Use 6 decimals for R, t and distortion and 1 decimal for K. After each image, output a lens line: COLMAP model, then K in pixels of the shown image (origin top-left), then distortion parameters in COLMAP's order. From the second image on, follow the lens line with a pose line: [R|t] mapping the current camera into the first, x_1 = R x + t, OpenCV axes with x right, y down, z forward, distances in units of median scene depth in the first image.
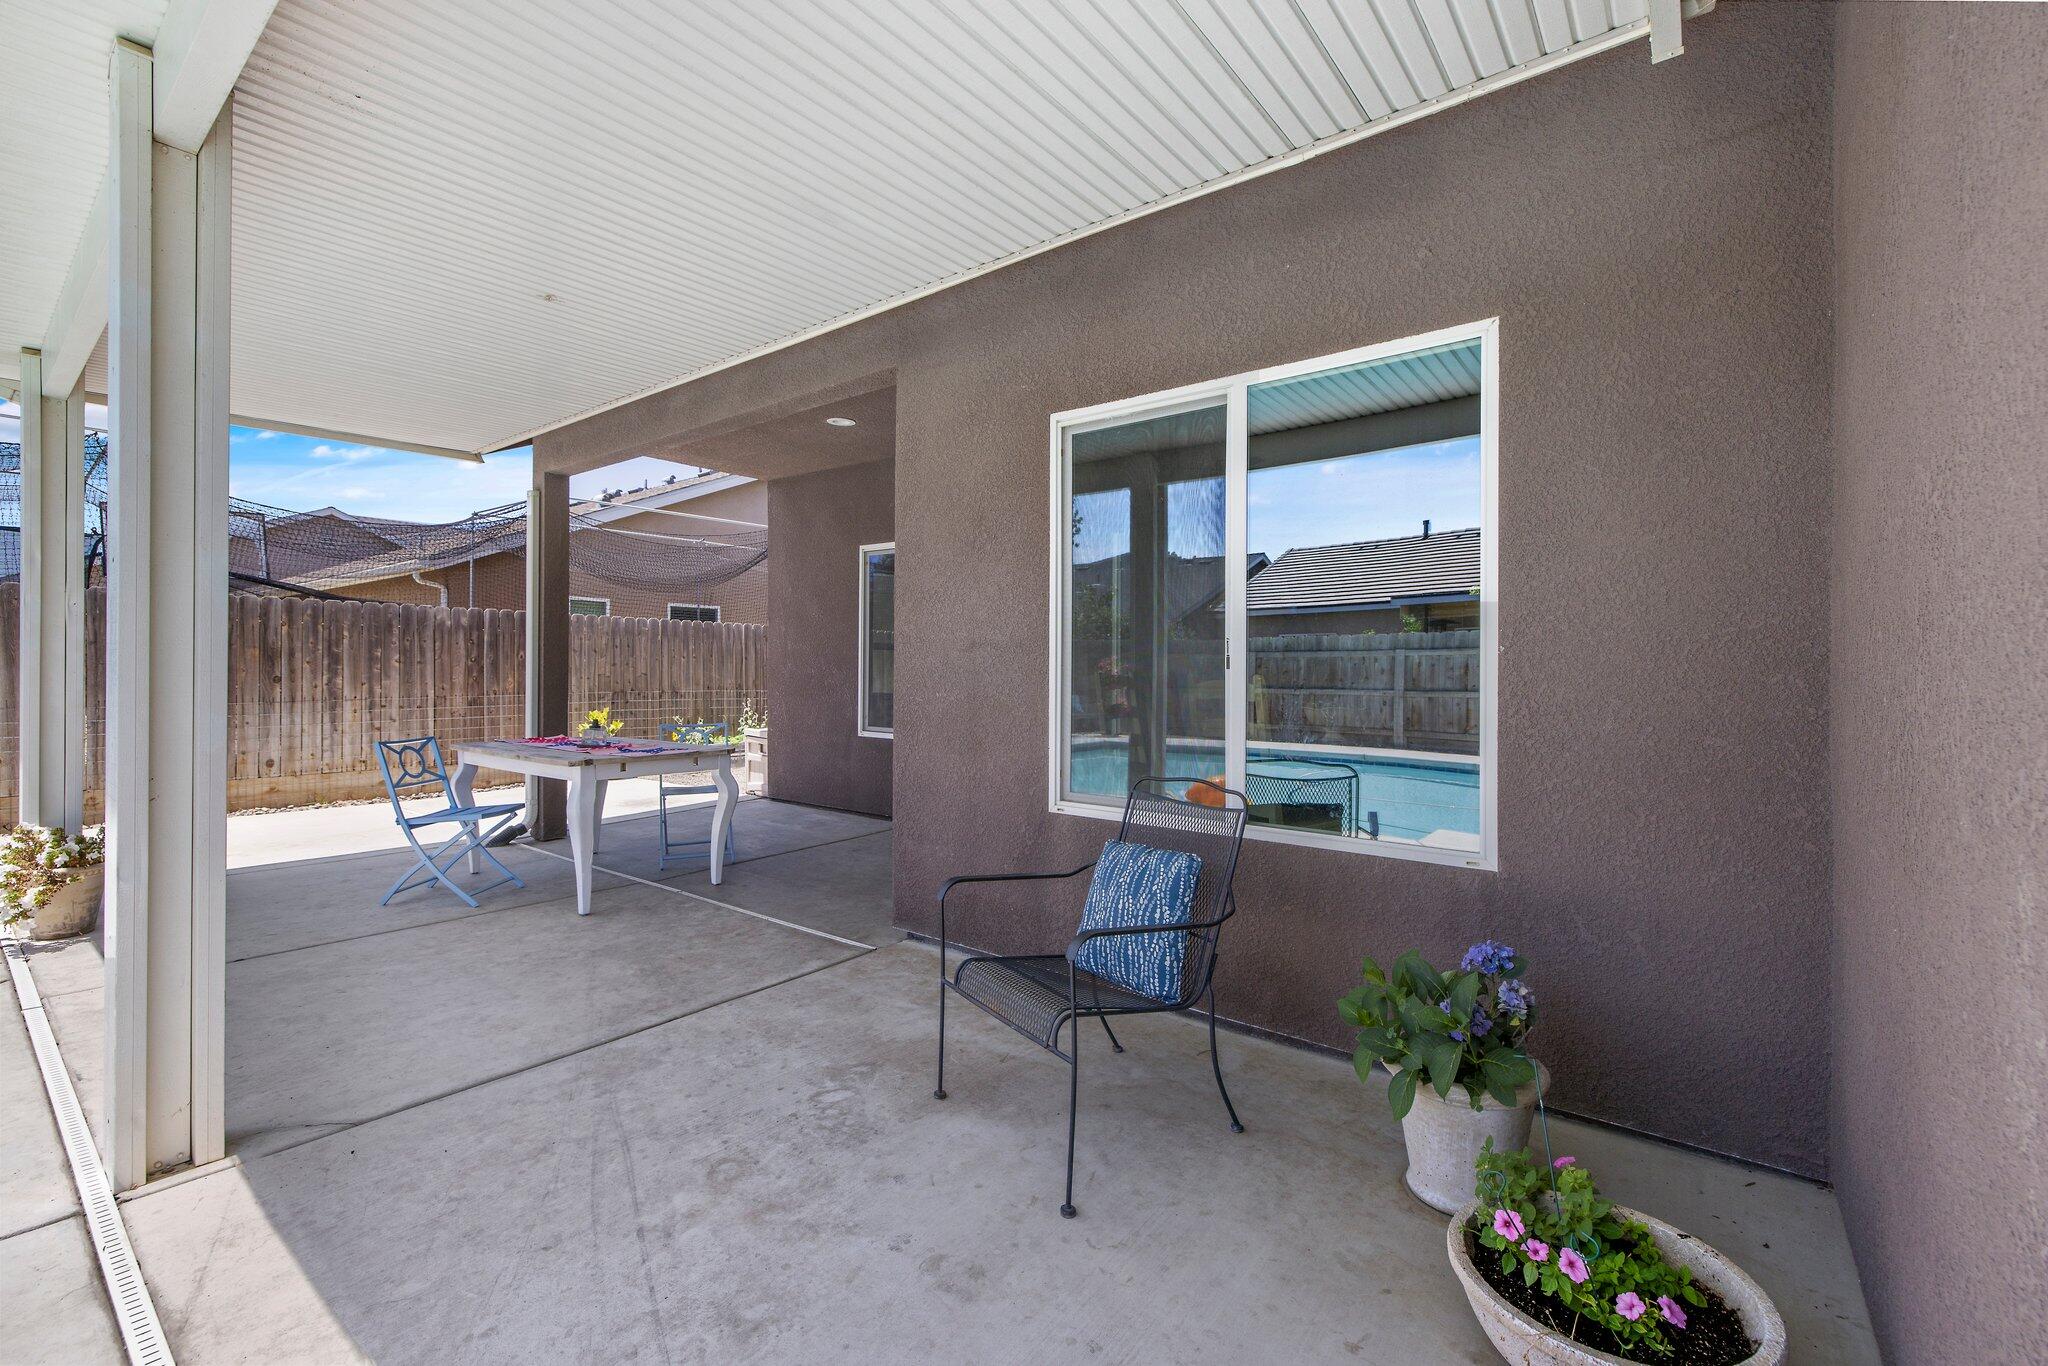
lens RADIAL K [[862.2, 0, 1018.4], [0, 862.2, 670.3], [0, 0, 1]] dist [0.001027, -0.000062]
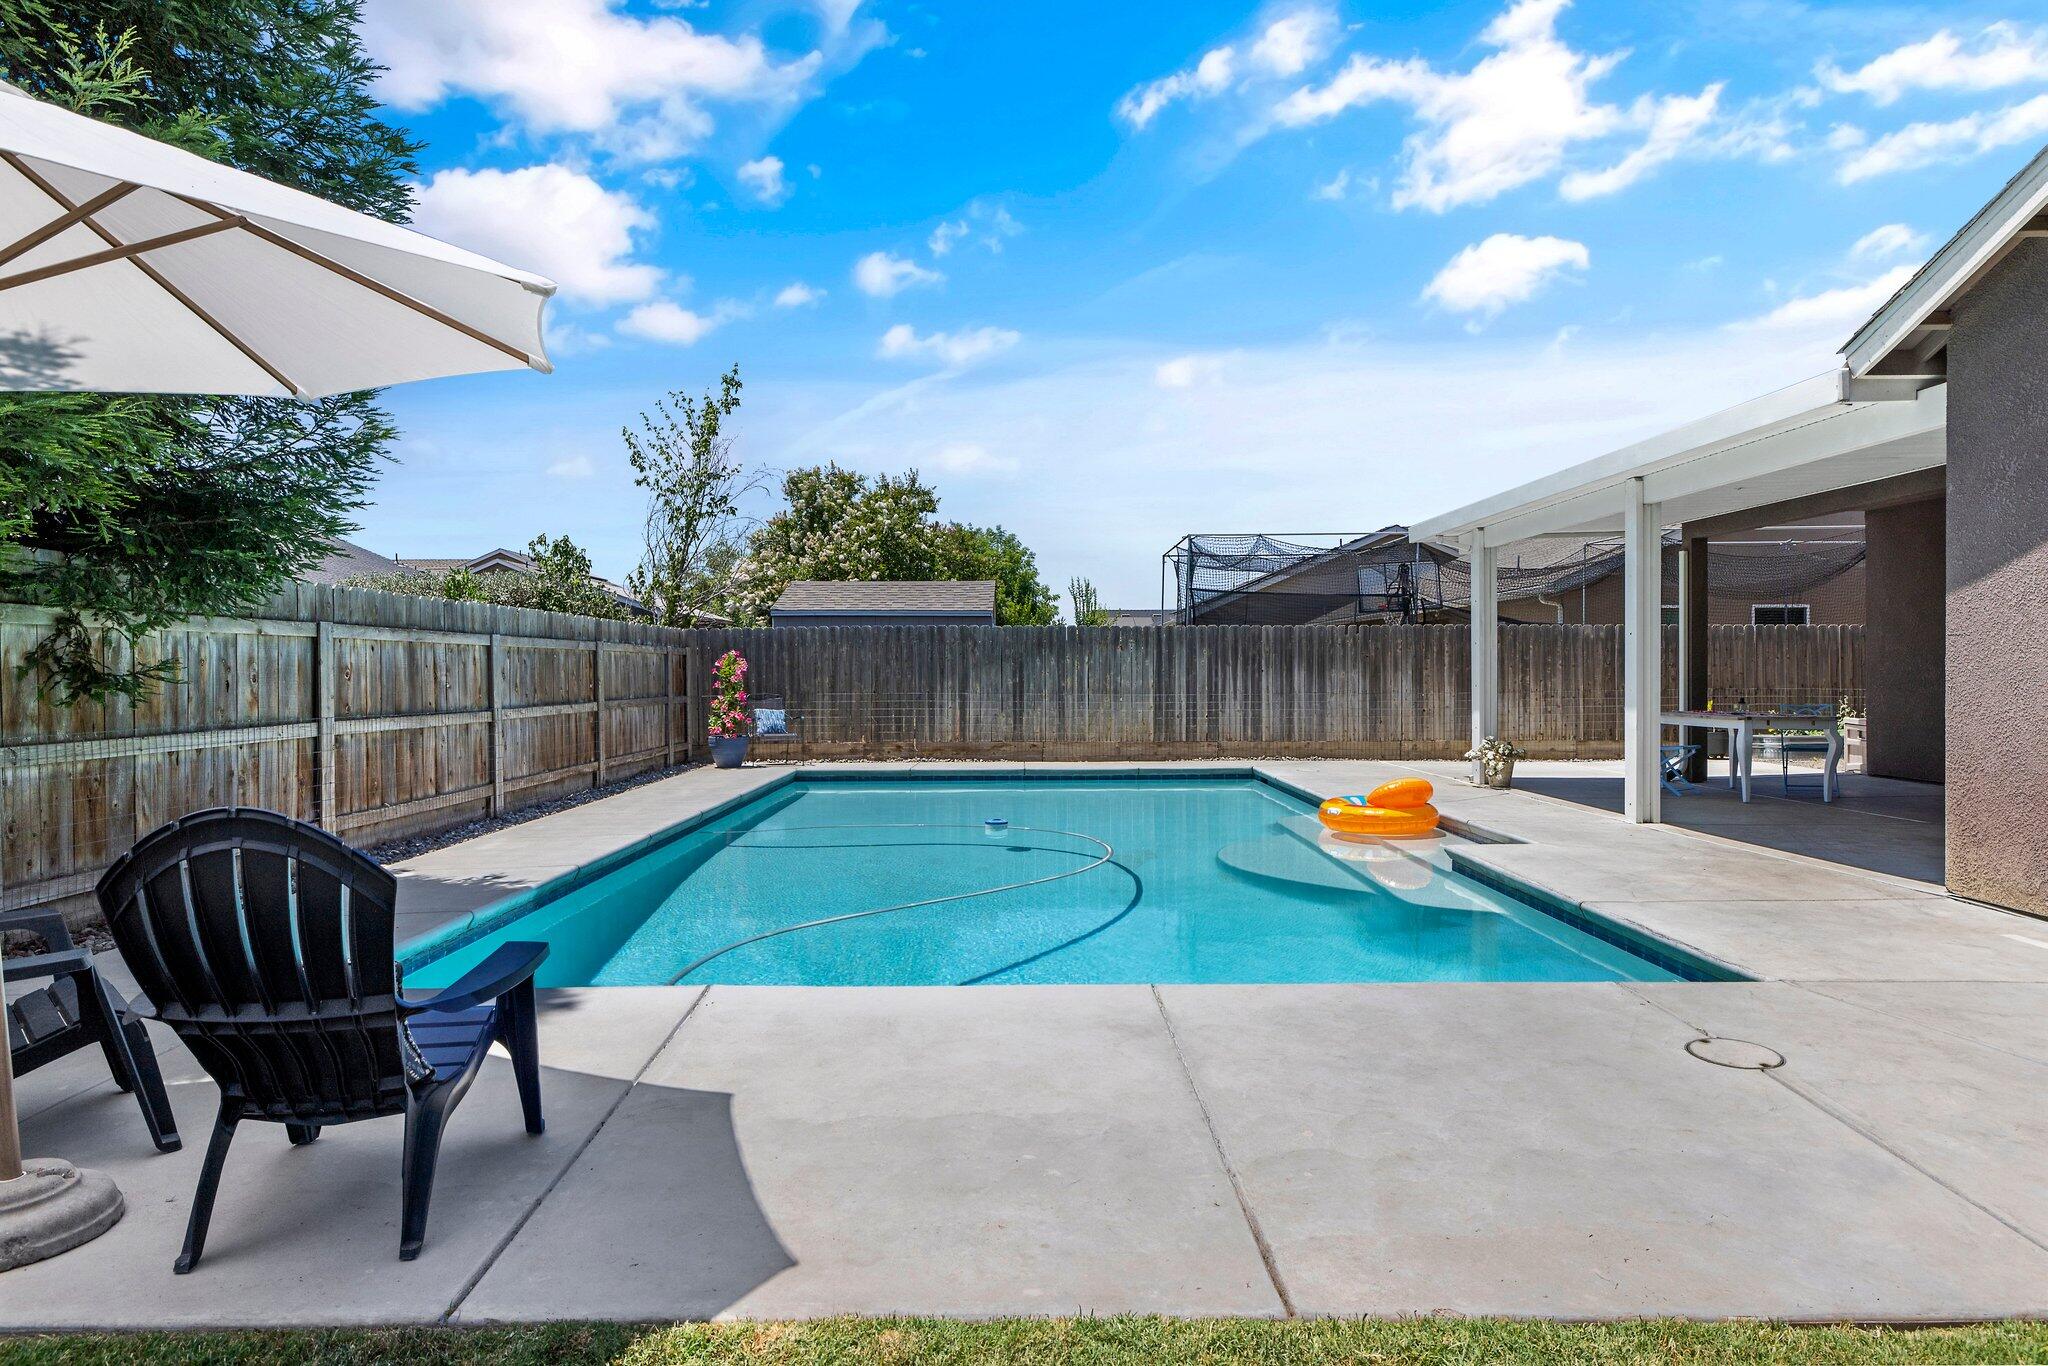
lens RADIAL K [[1198.3, 0, 1024.0], [0, 1198.3, 683.0], [0, 0, 1]] dist [0.003634, 0.000003]
pose [[0.624376, -0.002833, -0.781119, 0.510189], [0.007311, 0.999971, 0.002217, 0.015885], [0.781089, -0.007095, 0.624379, -1.733155]]
